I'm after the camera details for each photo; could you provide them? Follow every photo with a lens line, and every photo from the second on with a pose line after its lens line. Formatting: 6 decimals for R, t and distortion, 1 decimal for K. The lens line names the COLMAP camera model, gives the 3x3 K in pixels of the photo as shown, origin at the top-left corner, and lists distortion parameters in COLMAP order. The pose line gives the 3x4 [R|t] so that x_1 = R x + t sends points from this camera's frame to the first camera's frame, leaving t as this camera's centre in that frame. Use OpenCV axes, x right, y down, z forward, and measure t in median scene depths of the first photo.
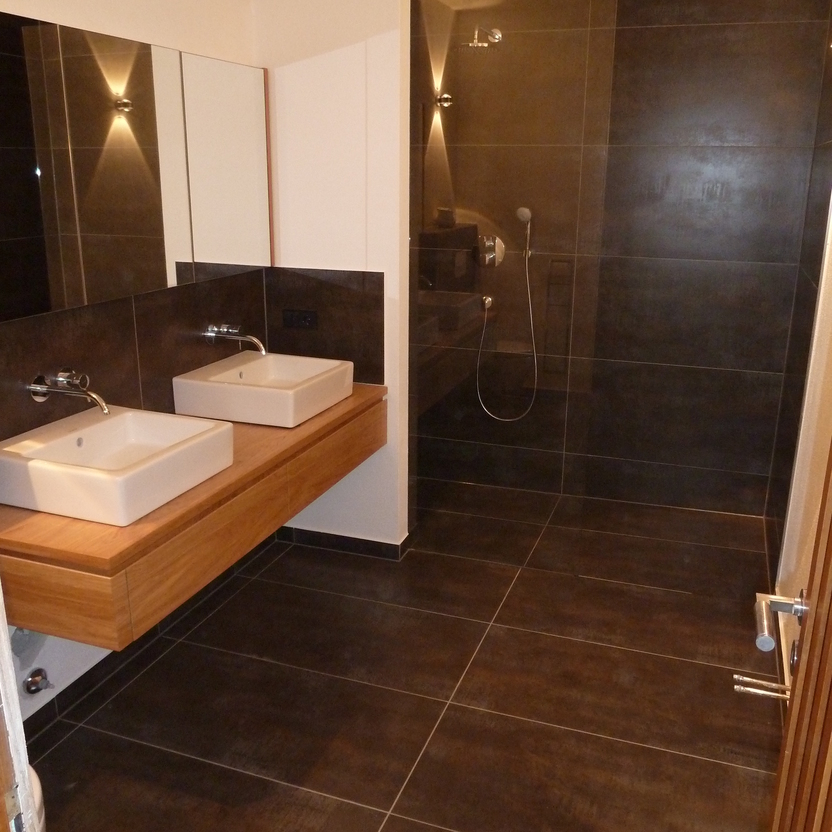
lens RADIAL K [[824.8, 0, 416.0], [0, 824.8, 416.0], [0, 0, 1]] dist [-0.042552, 0.016061]
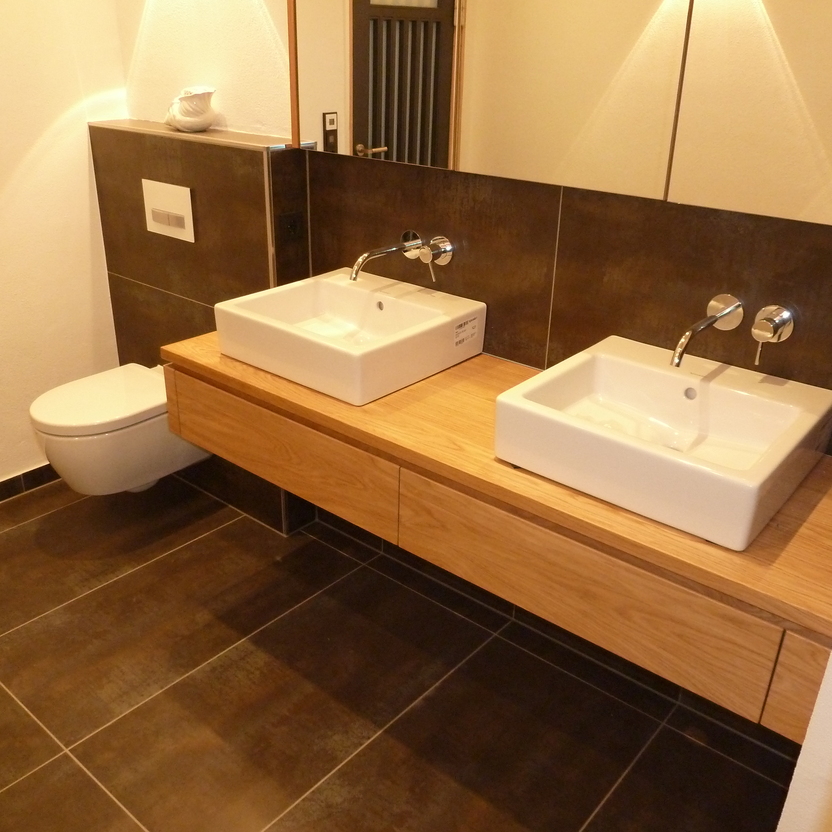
lens RADIAL K [[824.8, 0, 416.0], [0, 824.8, 416.0], [0, 0, 1]] dist [-0.042552, 0.016061]
pose [[-0.341002, 0.378268, -0.860599, 0.302775], [-0.291812, 0.827652, 0.479414, -0.229343], [0.893624, 0.414614, -0.171848, 0.877068]]
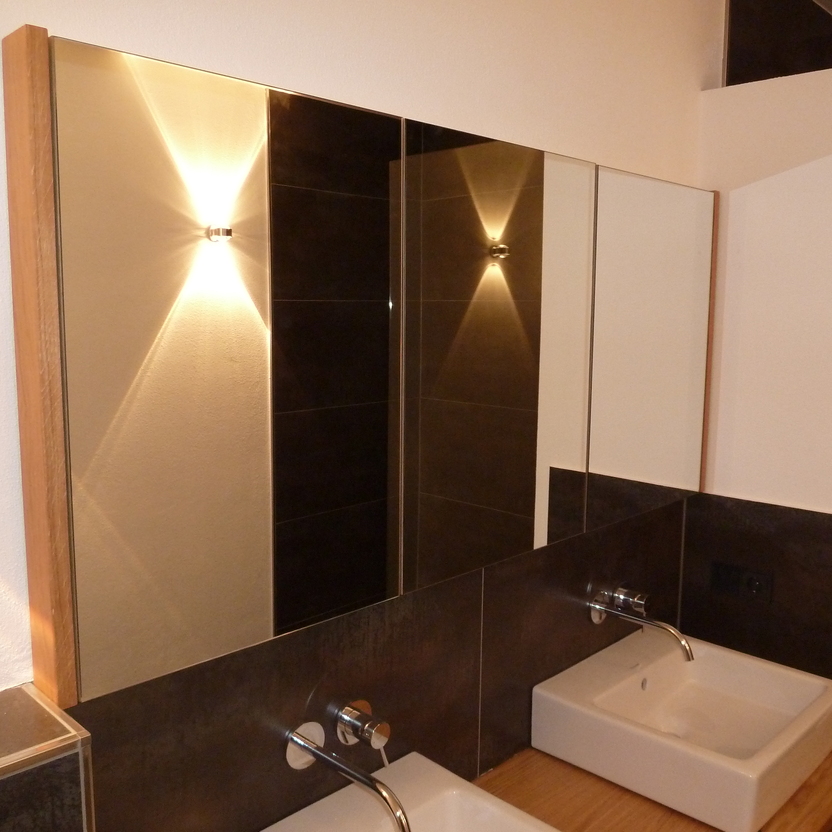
lens RADIAL K [[824.8, 0, 416.0], [0, 824.8, 416.0], [0, 0, 1]] dist [-0.042552, 0.016061]
pose [[0.911808, 0.050784, -0.407464, -0.123326], [-0.116364, 0.983600, -0.137804, -0.130136], [0.393783, 0.173065, 0.902764, 0.344258]]
